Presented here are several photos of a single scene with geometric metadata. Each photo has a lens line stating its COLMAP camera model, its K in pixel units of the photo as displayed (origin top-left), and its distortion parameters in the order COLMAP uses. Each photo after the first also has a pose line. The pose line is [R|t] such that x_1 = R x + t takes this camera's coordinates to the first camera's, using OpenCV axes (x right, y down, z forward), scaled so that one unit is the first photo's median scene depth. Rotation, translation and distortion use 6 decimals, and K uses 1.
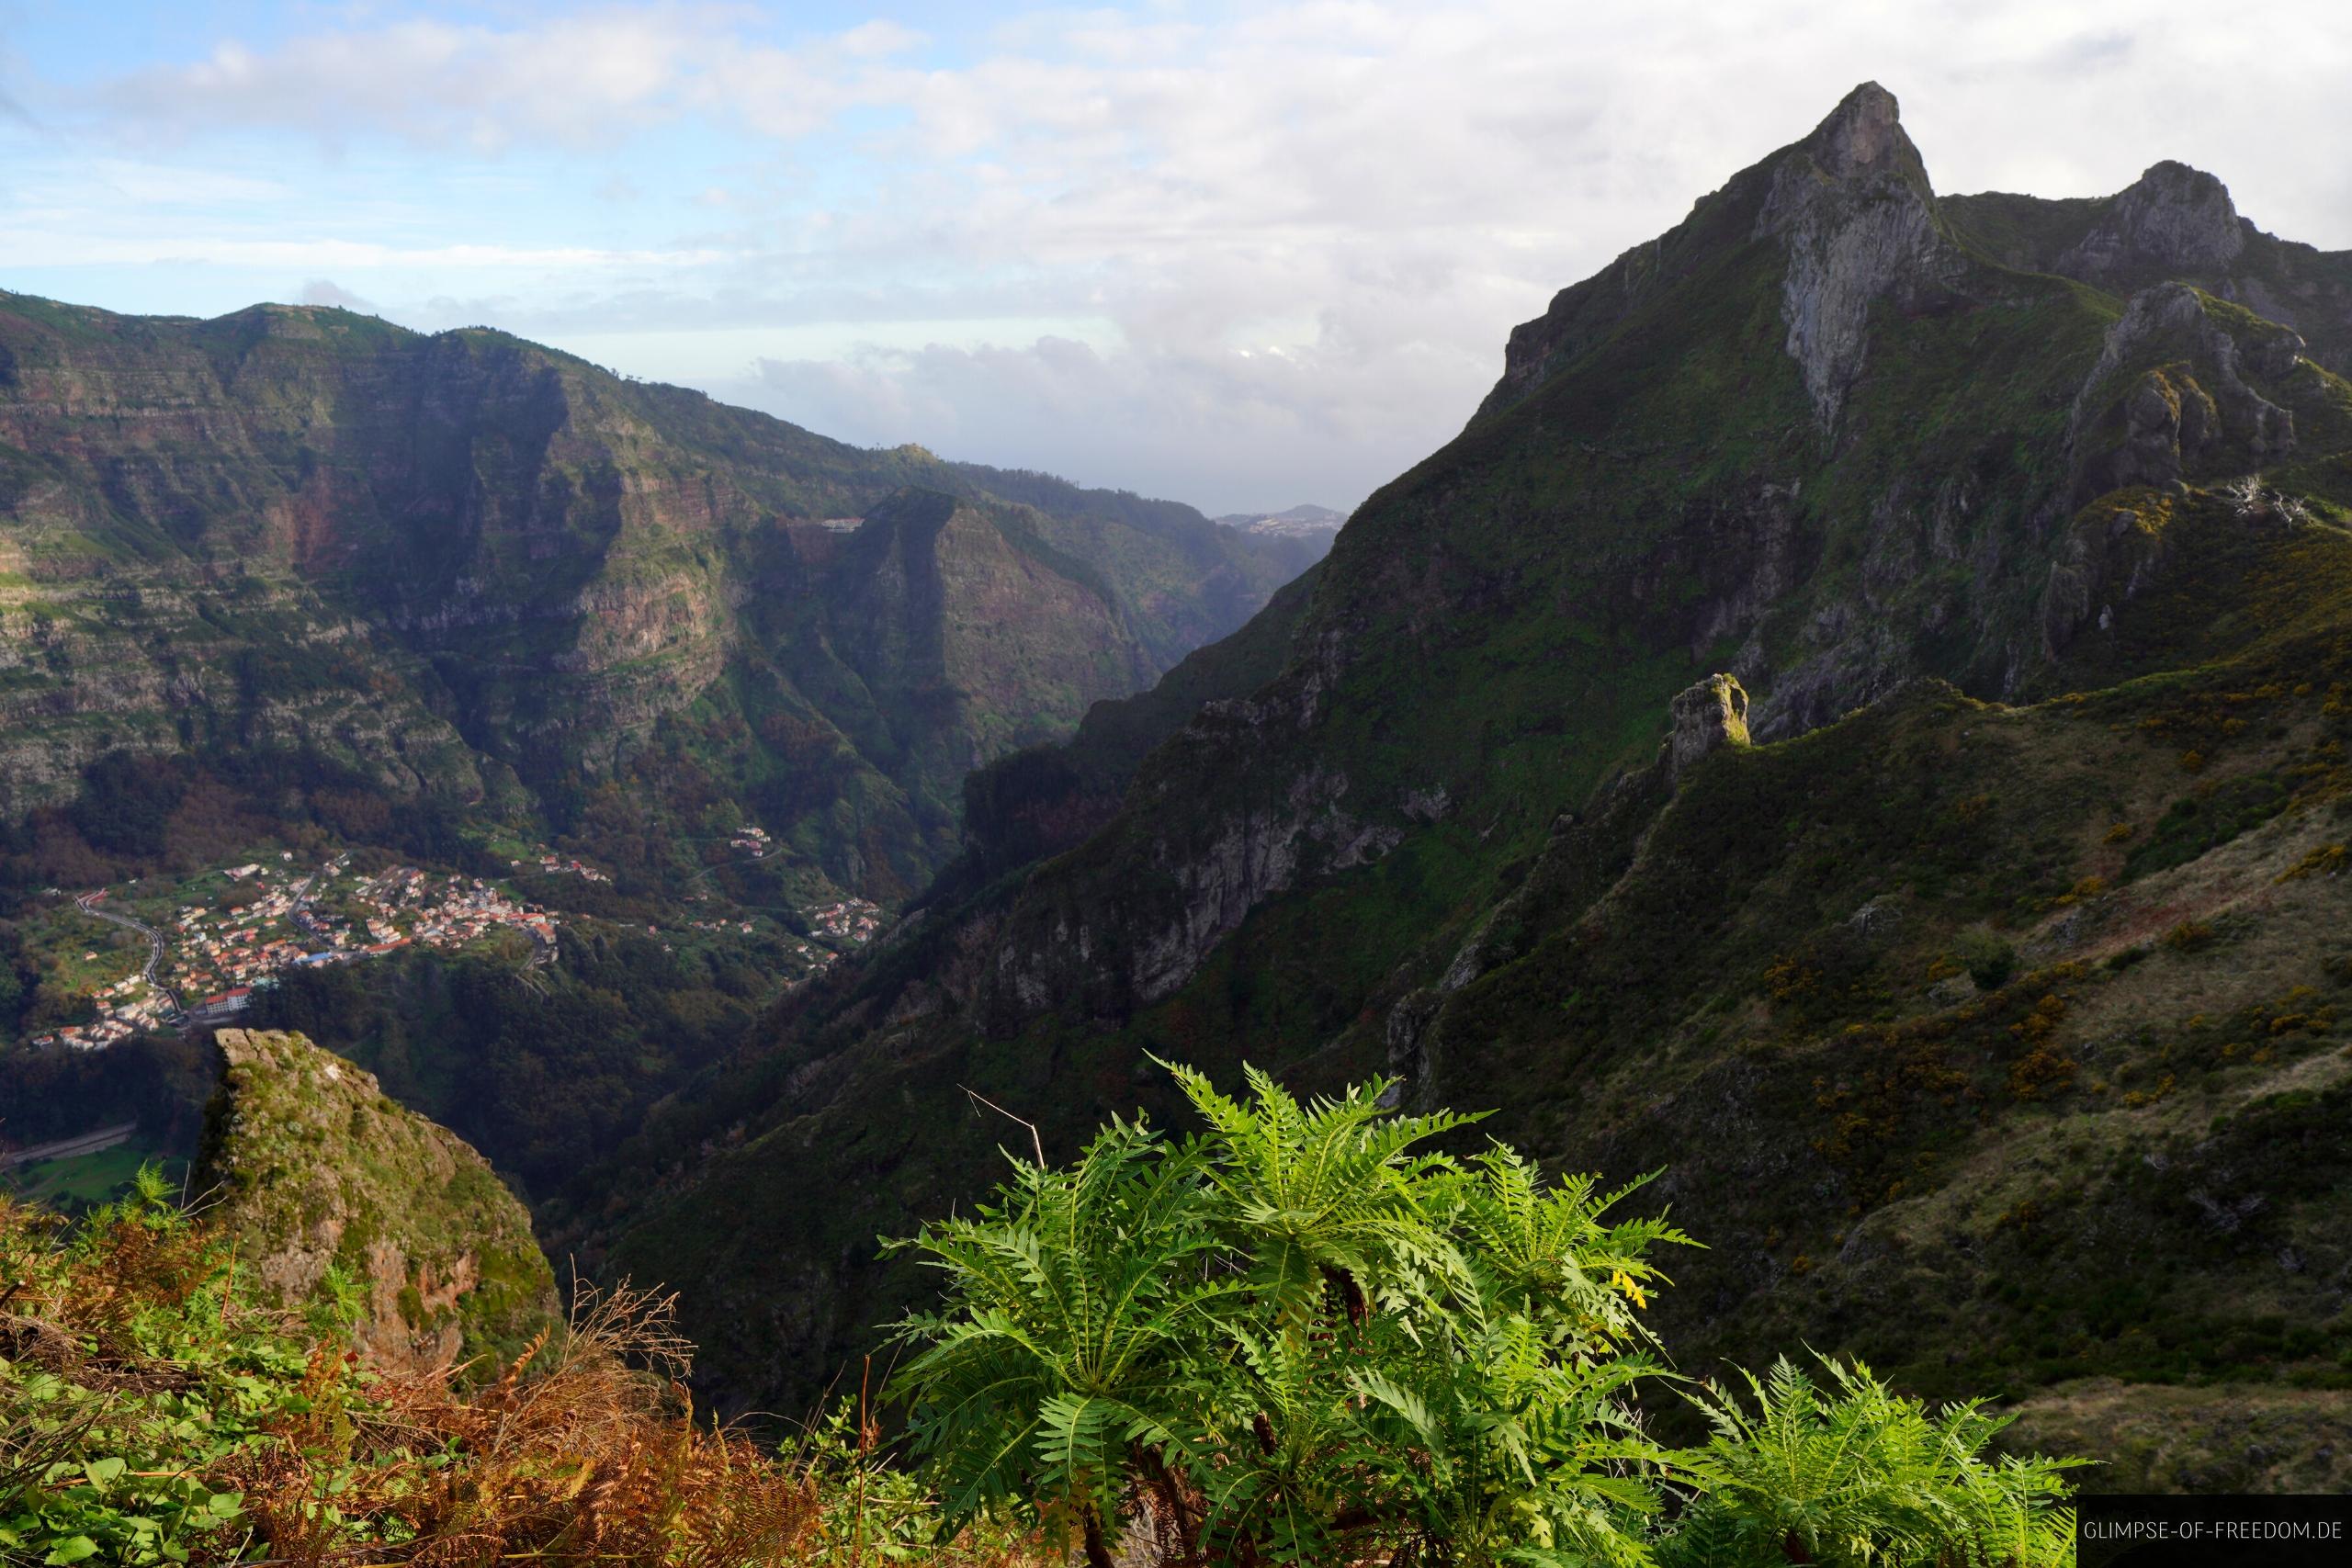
lens RADIAL K [[1616.4, 0, 1124.5], [0, 1616.4, 747.8], [0, 0, 1]] dist [-0.000784, -0.002352]
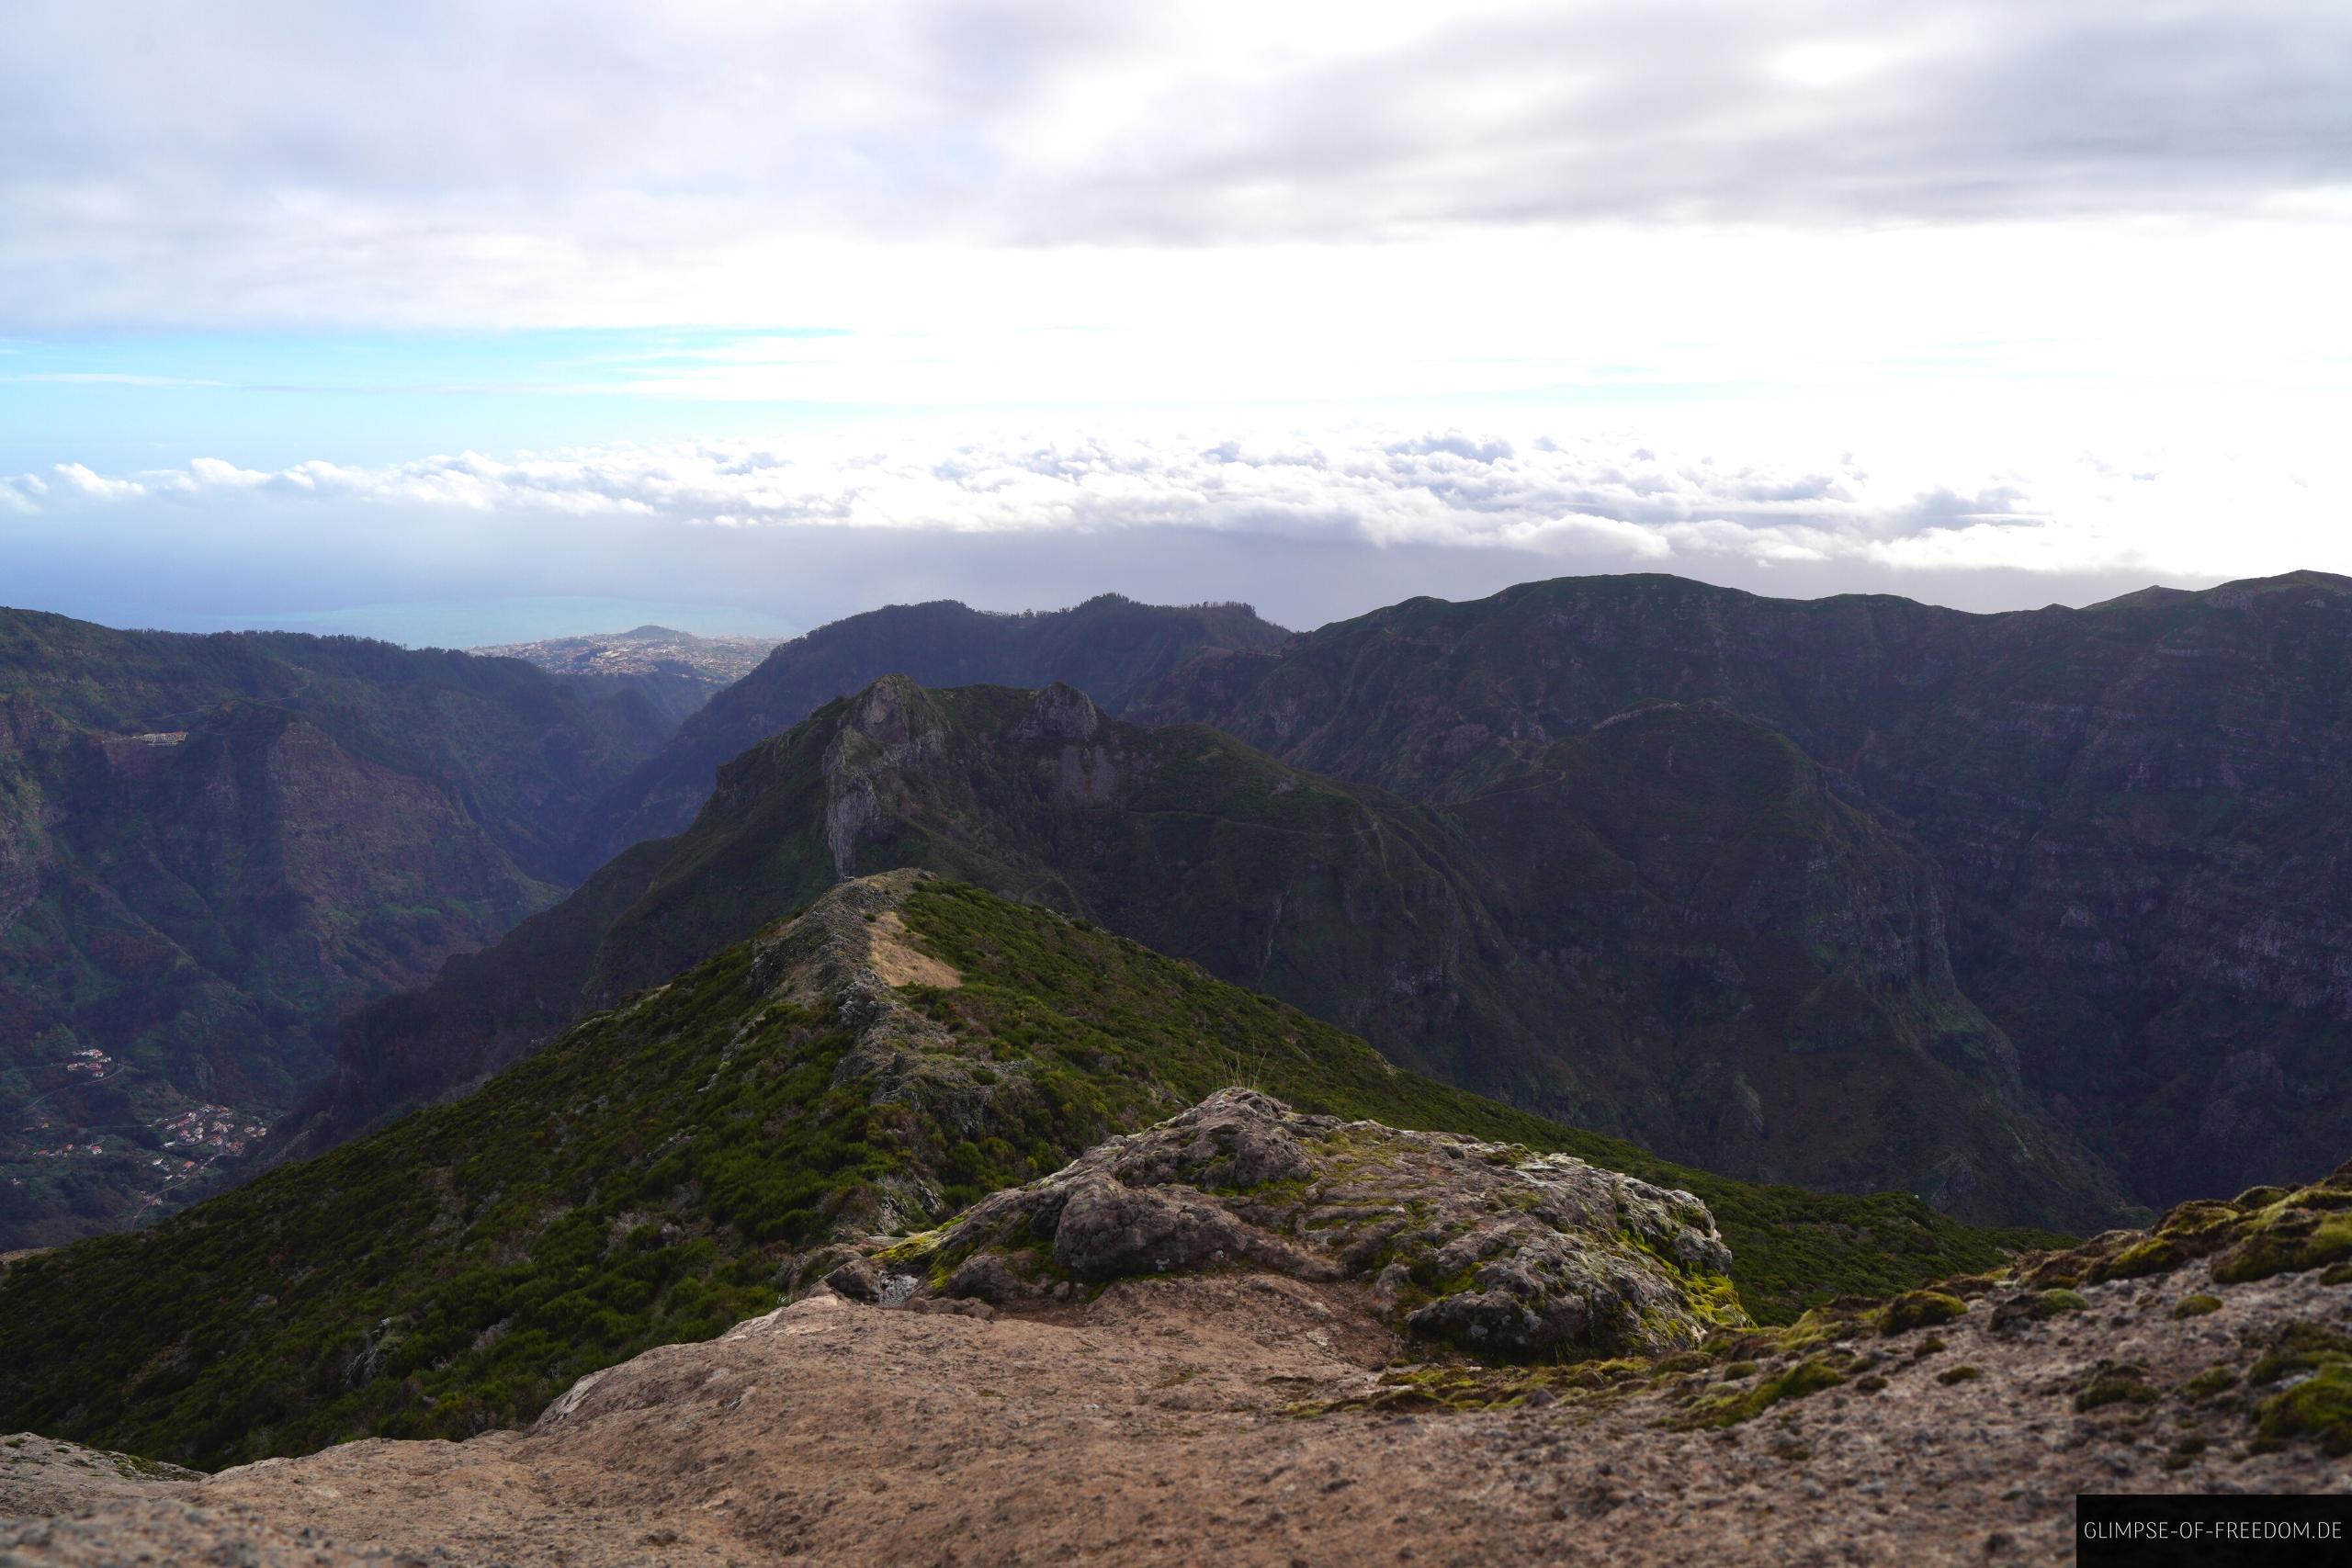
lens RADIAL K [[1616.4, 0, 1158.6], [0, 1616.4, 791.6], [0, 0, 1]] dist [-0.000784, -0.002352]
pose [[0.917128, -0.050832, 0.395339, -0.001448], [0.061594, 0.997995, -0.014569, -0.055561], [-0.393806, 0.037712, 0.918420, -0.220025]]
